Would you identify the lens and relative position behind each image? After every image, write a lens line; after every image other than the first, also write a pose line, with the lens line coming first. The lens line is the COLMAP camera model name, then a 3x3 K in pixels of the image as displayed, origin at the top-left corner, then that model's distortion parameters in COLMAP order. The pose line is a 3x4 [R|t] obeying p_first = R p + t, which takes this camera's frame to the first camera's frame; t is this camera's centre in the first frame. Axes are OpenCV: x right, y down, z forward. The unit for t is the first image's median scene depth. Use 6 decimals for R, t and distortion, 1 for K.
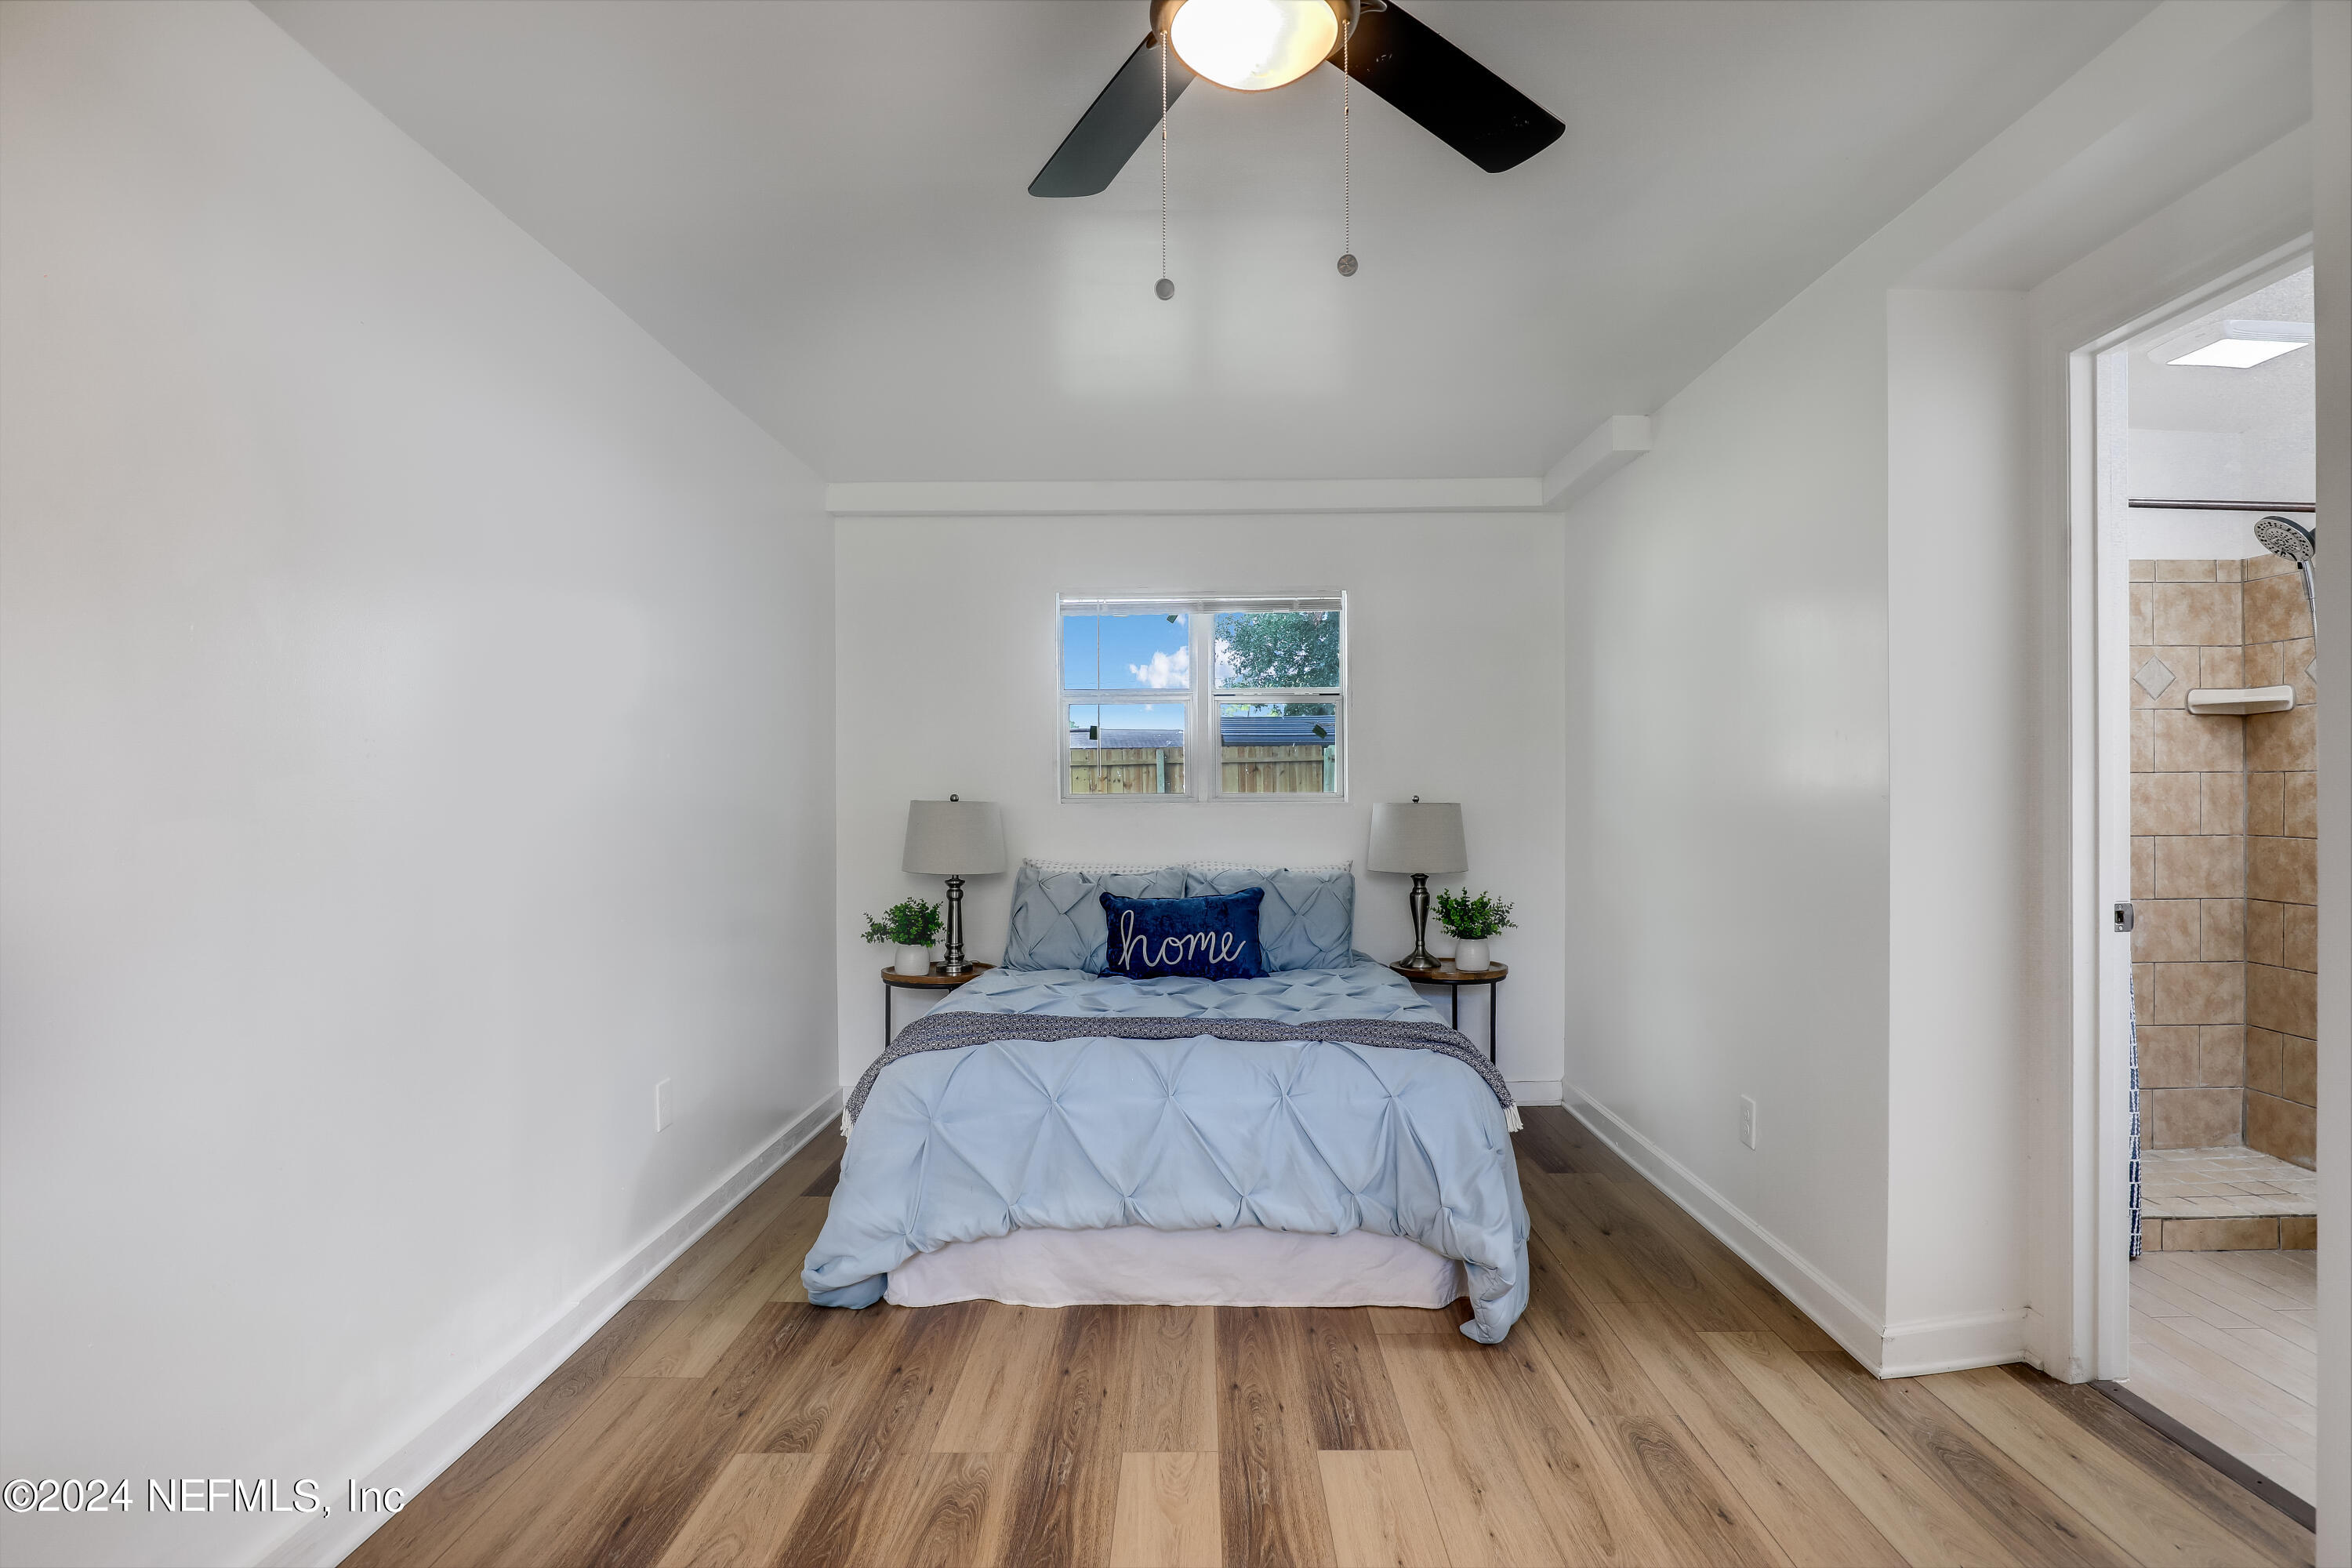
lens RADIAL K [[1283.0, 0, 1190.1], [0, 1283.0, 799.1], [0, 0, 1]] dist [-0.016006, -0.000073]
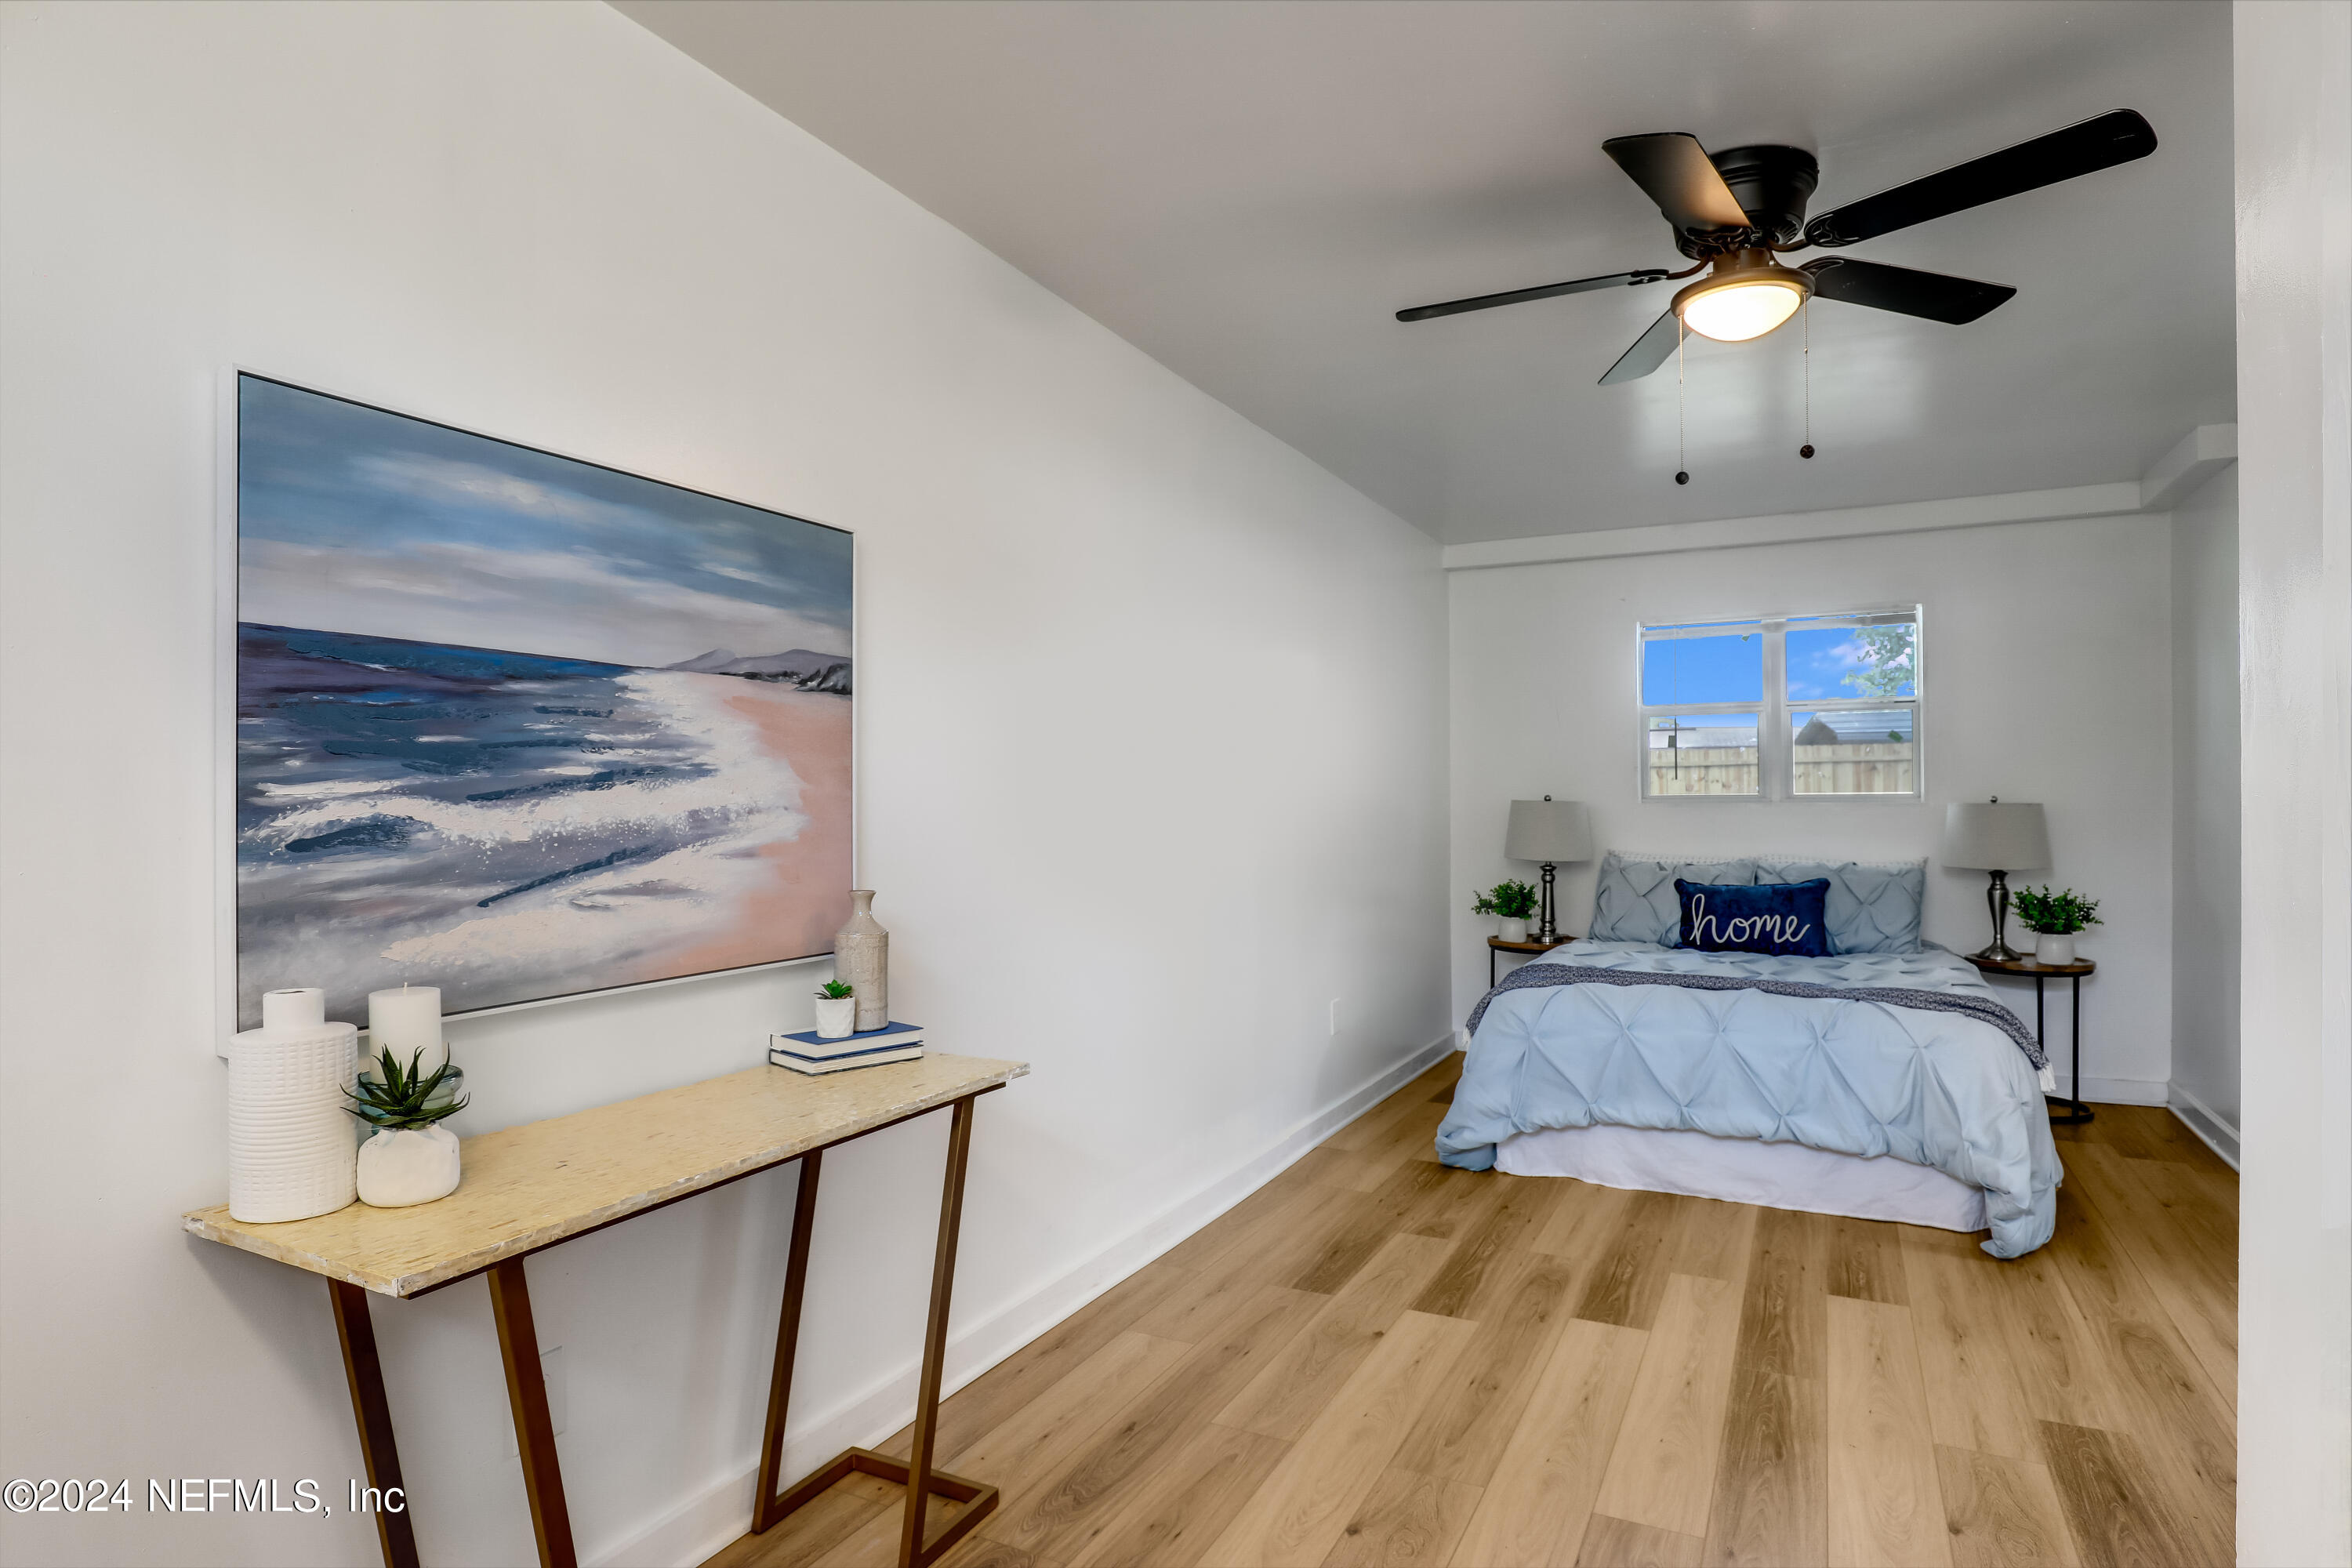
lens RADIAL K [[1283.0, 0, 1190.1], [0, 1283.0, 799.1], [0, 0, 1]] dist [-0.016006, -0.000073]
pose [[0.898961, 0.001621, -0.438026, 0.049643], [-0.001808, 0.999998, -0.000010, 0.001015], [0.438026, 0.000801, 0.898962, -0.275919]]
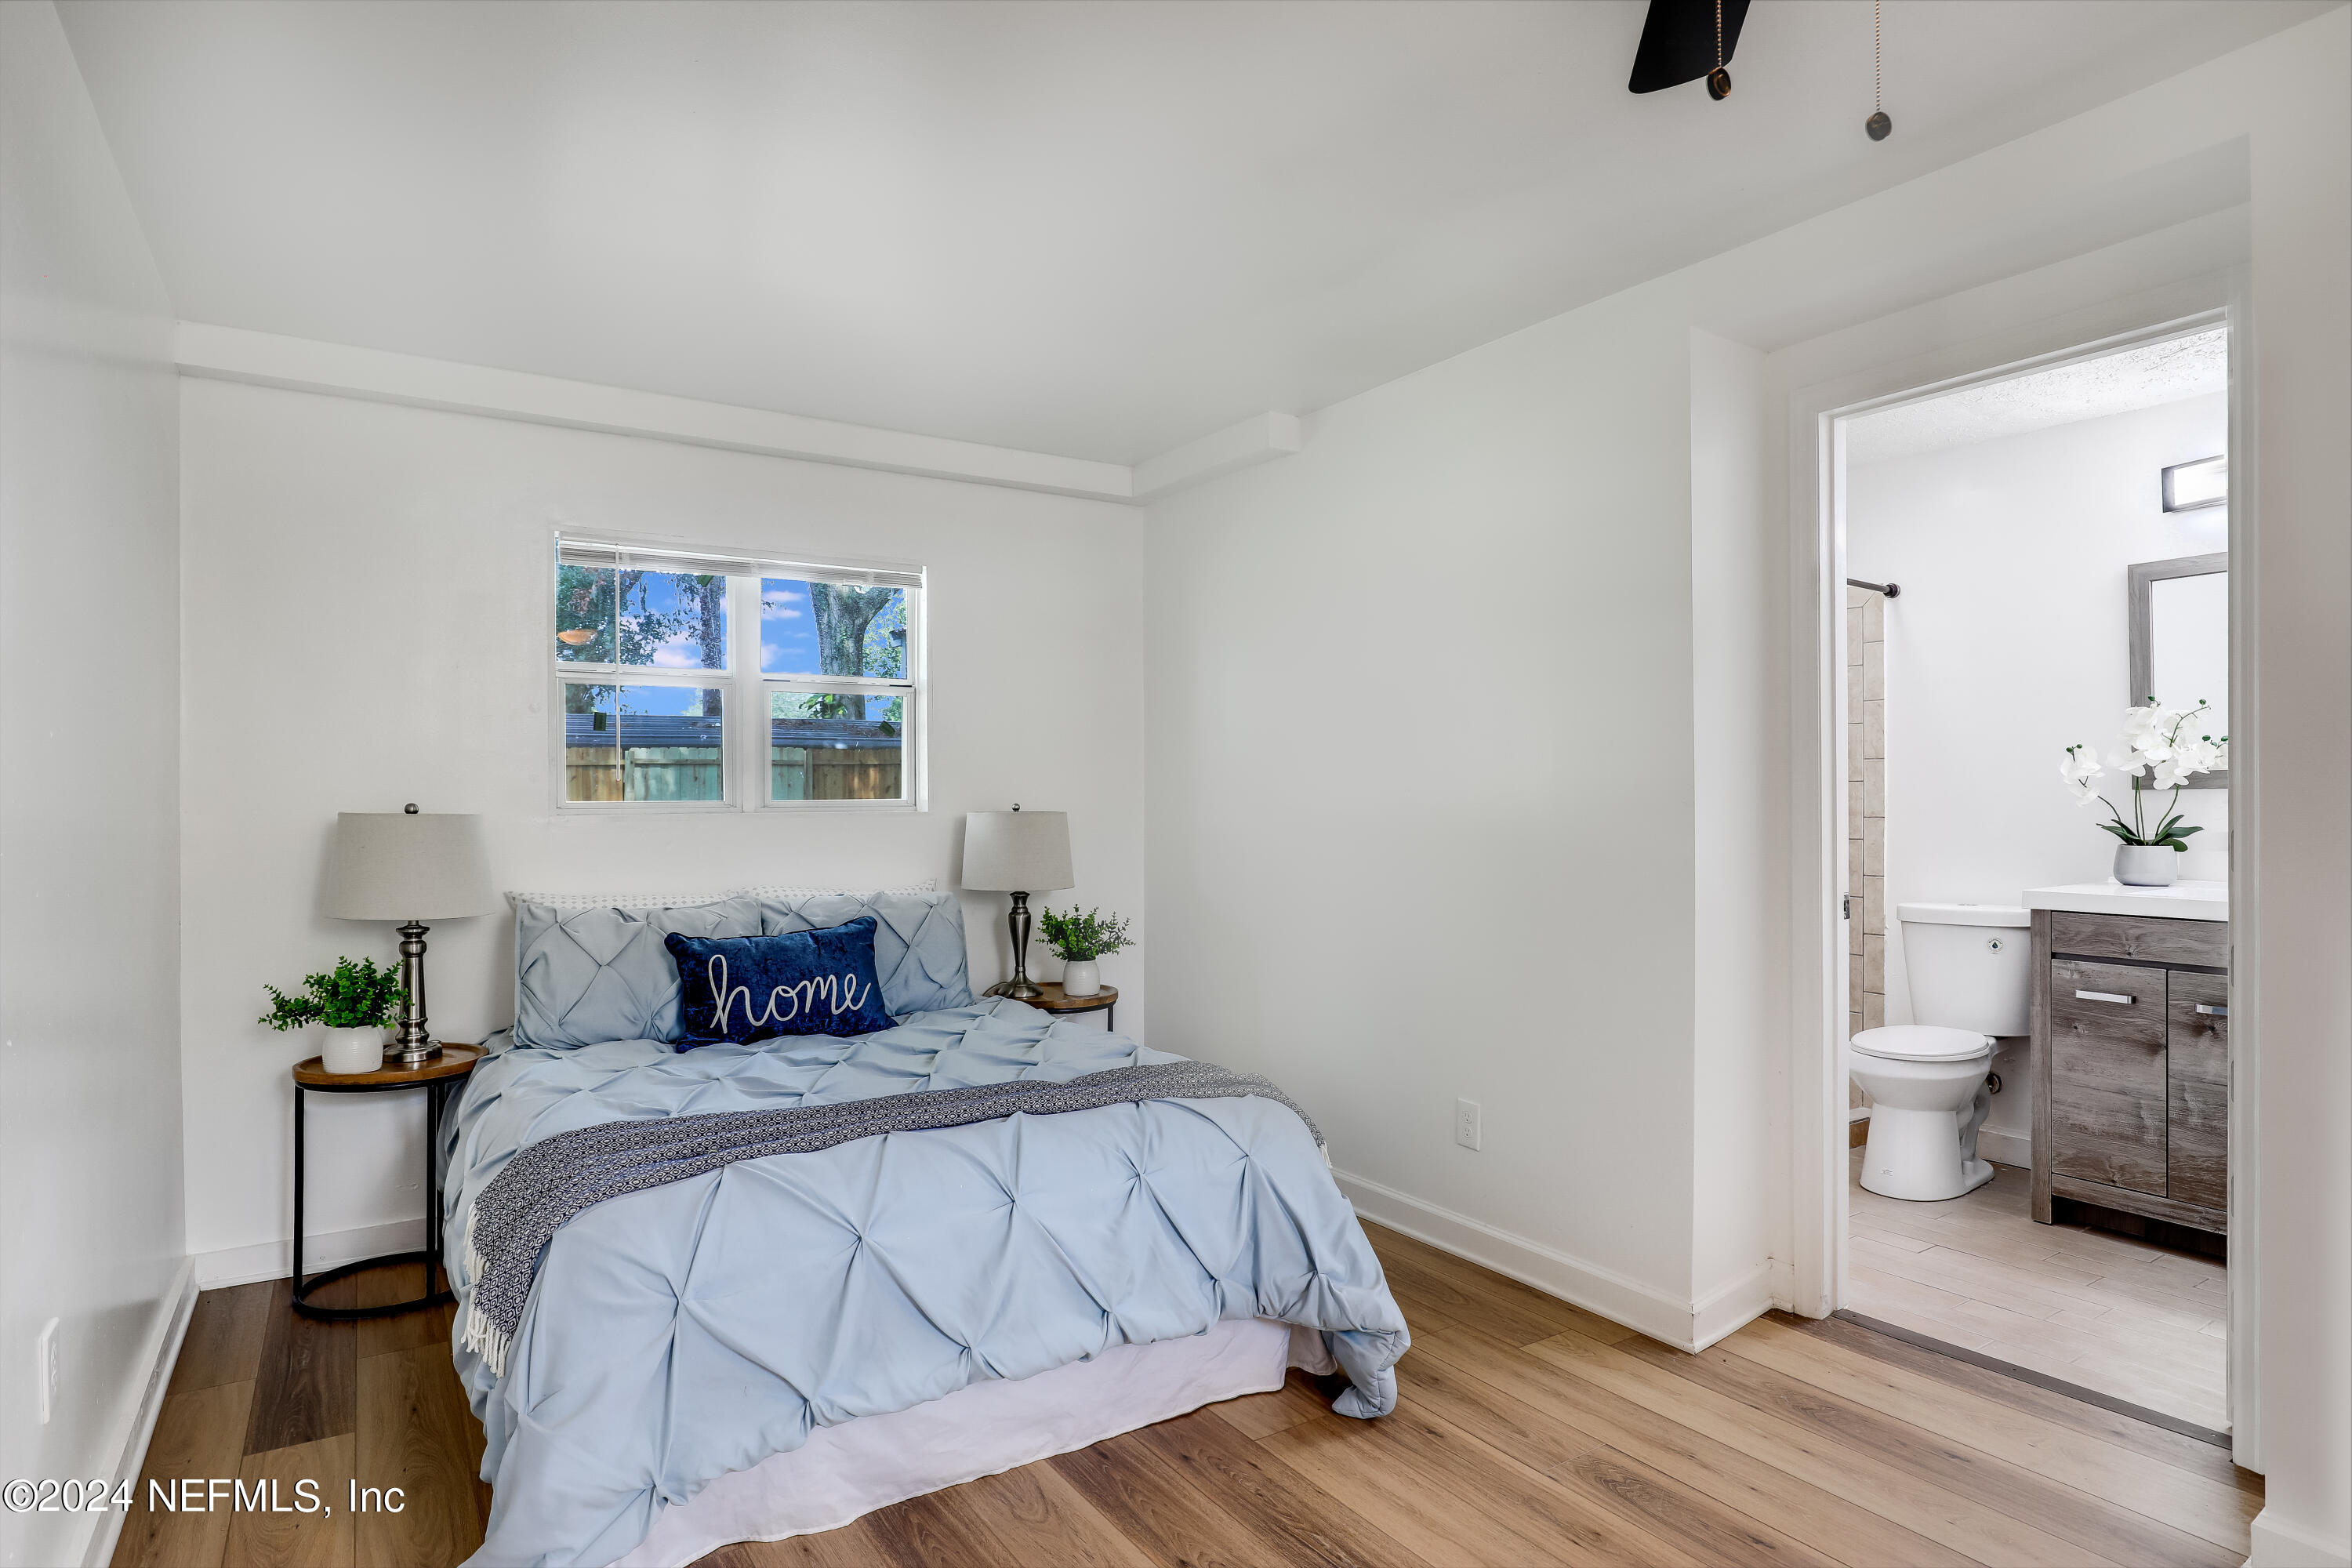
lens RADIAL K [[1283.5, 0, 1201.0], [0, 1283.5, 789.9], [0, 0, 1]] dist [-0.018557, -0.000611]
pose [[0.829832, 0.003586, 0.558001, -0.257298], [0.004485, 0.999904, -0.013096, -0.000040], [-0.557995, 0.013370, 0.829737, 0.228331]]
